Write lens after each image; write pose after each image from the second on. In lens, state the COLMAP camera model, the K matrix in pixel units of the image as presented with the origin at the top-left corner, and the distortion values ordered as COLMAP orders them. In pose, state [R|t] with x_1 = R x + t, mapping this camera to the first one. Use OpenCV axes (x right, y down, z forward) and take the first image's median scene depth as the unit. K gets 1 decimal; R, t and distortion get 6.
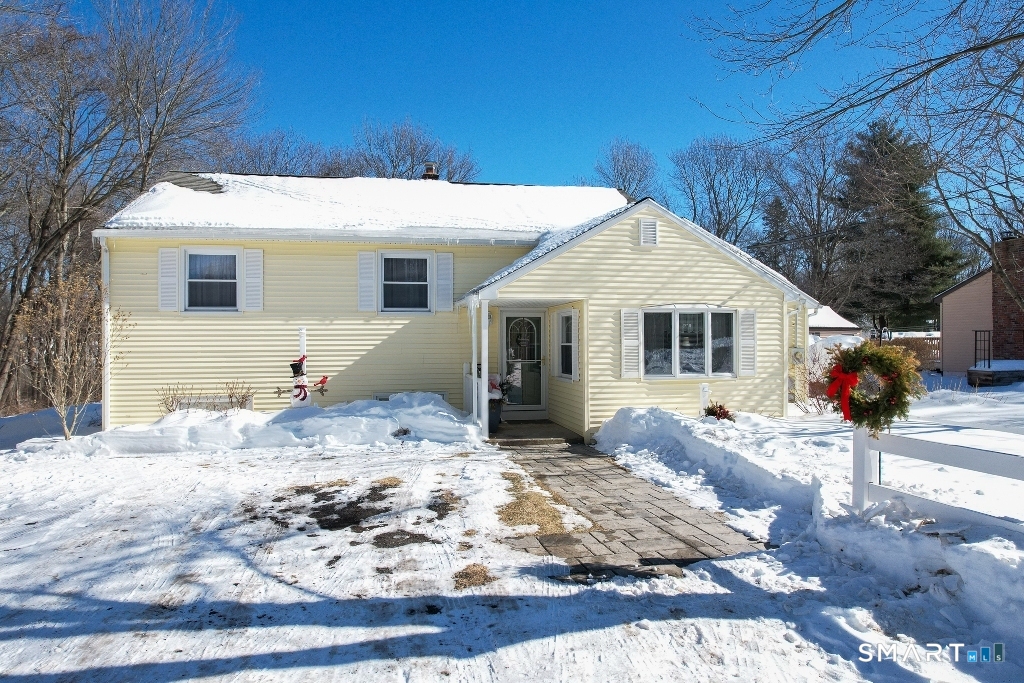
lens RADIAL K [[655.4, 0, 521.1], [0, 655.4, 342.0], [0, 0, 1]] dist [-0.086870, 0.078368]
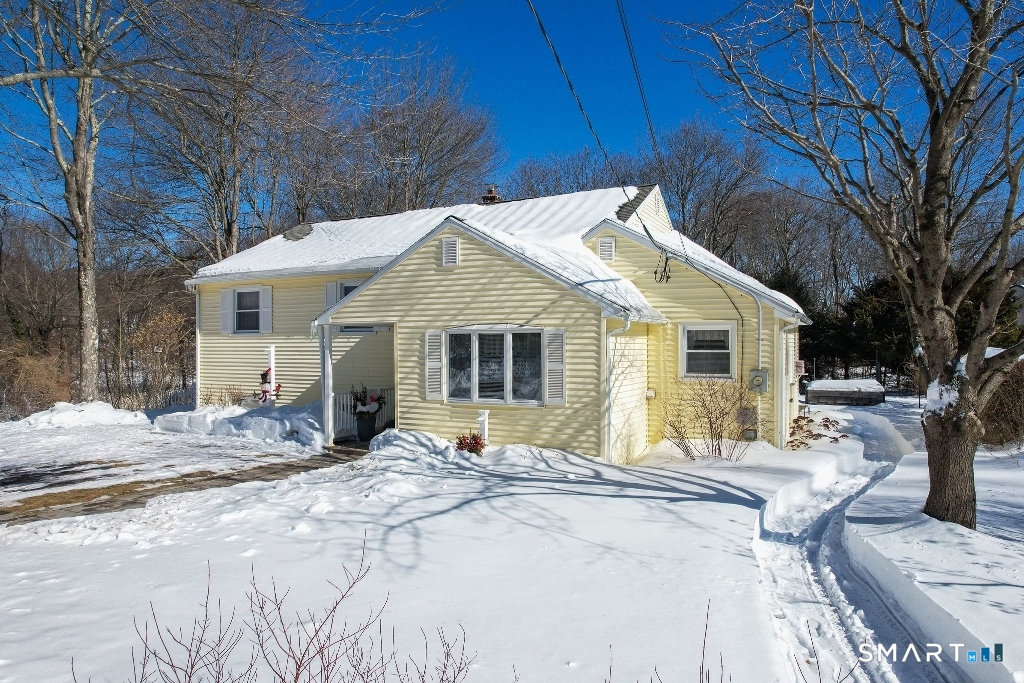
lens RADIAL K [[655.4, 0, 521.1], [0, 655.4, 342.0], [0, 0, 1]] dist [-0.086870, 0.078368]
pose [[0.791852, 0.002519, -0.610707, 0.854585], [0.002587, 0.999969, 0.007479, -0.039147], [0.610707, -0.007502, 0.791821, 0.280602]]
